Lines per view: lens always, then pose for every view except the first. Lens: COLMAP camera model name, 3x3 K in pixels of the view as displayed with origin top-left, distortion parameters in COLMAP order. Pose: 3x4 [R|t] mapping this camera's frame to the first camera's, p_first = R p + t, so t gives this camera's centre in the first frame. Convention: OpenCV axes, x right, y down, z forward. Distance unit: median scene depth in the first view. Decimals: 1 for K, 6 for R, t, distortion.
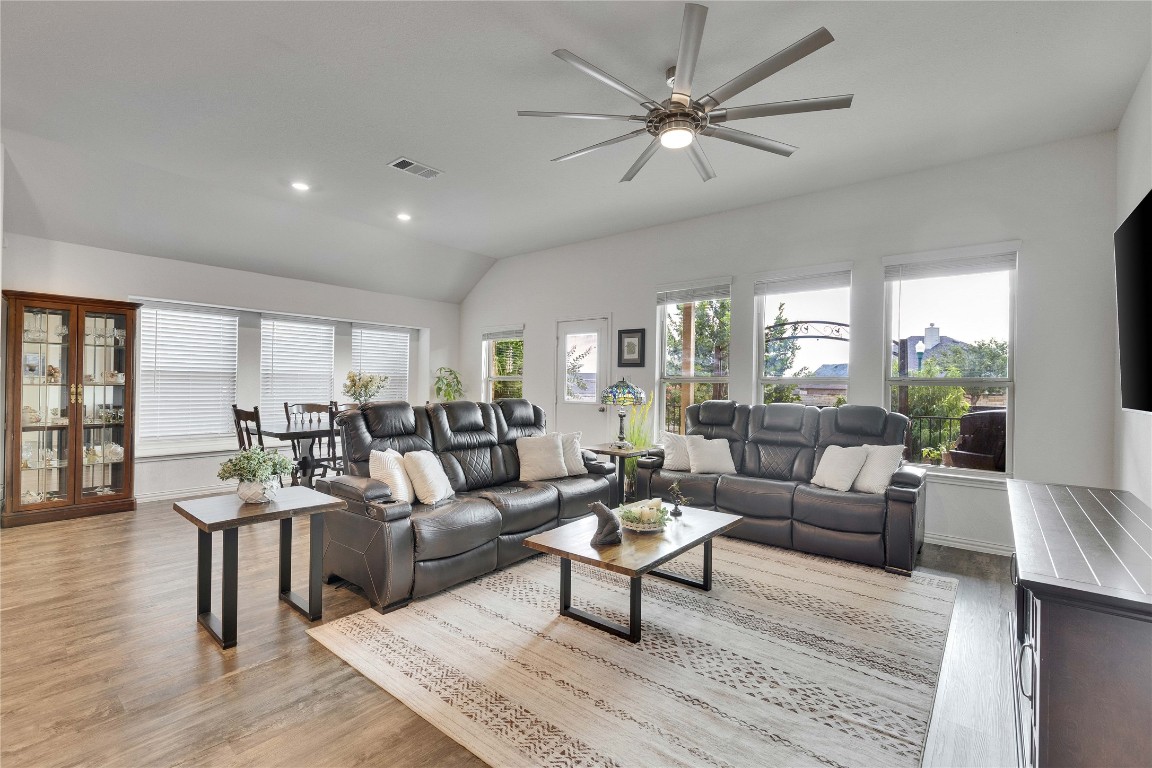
lens RADIAL K [[500.5, 0, 580.8], [0, 500.5, 384.1], [0, 0, 1]] dist [-0.001833, 0.000082]
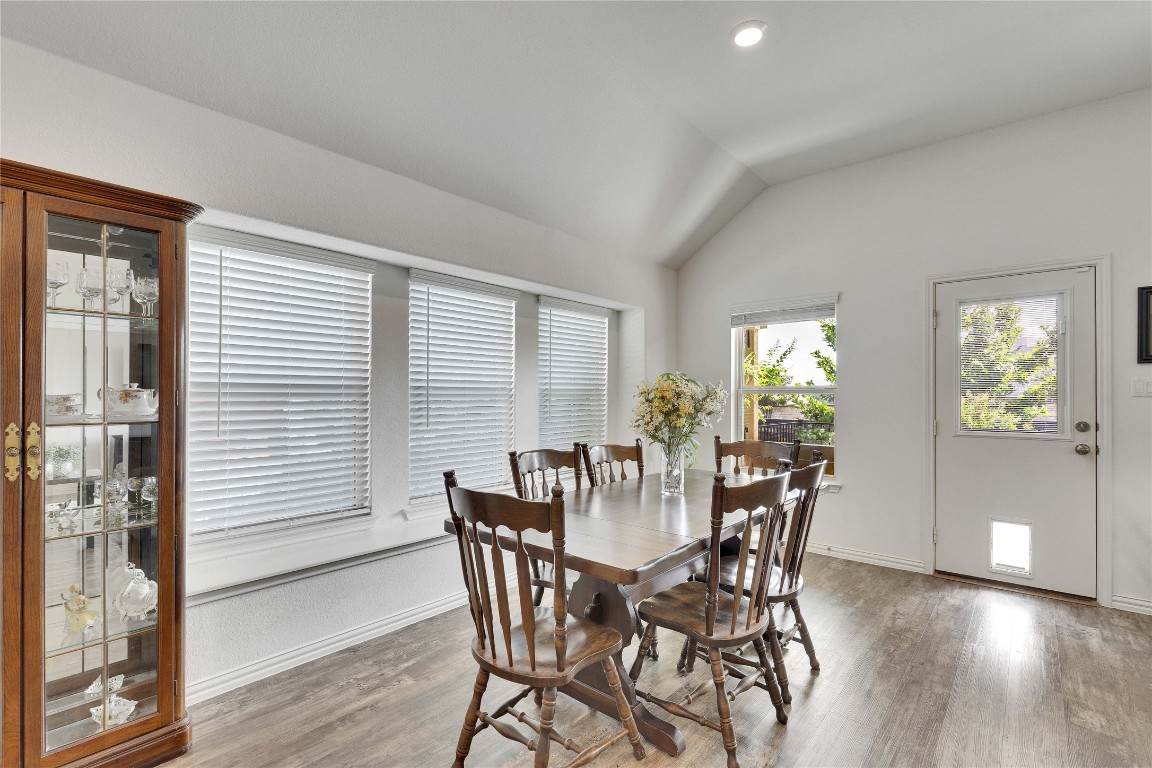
lens RADIAL K [[500.5, 0, 576.2], [0, 500.5, 394.6], [0, 0, 1]] dist [-0.001833, 0.000082]
pose [[0.998963, -0.012644, -0.043728, -0.575203], [0.012671, 0.999920, 0.000349, -0.014210], [0.043720, -0.000902, 0.999043, 0.631398]]
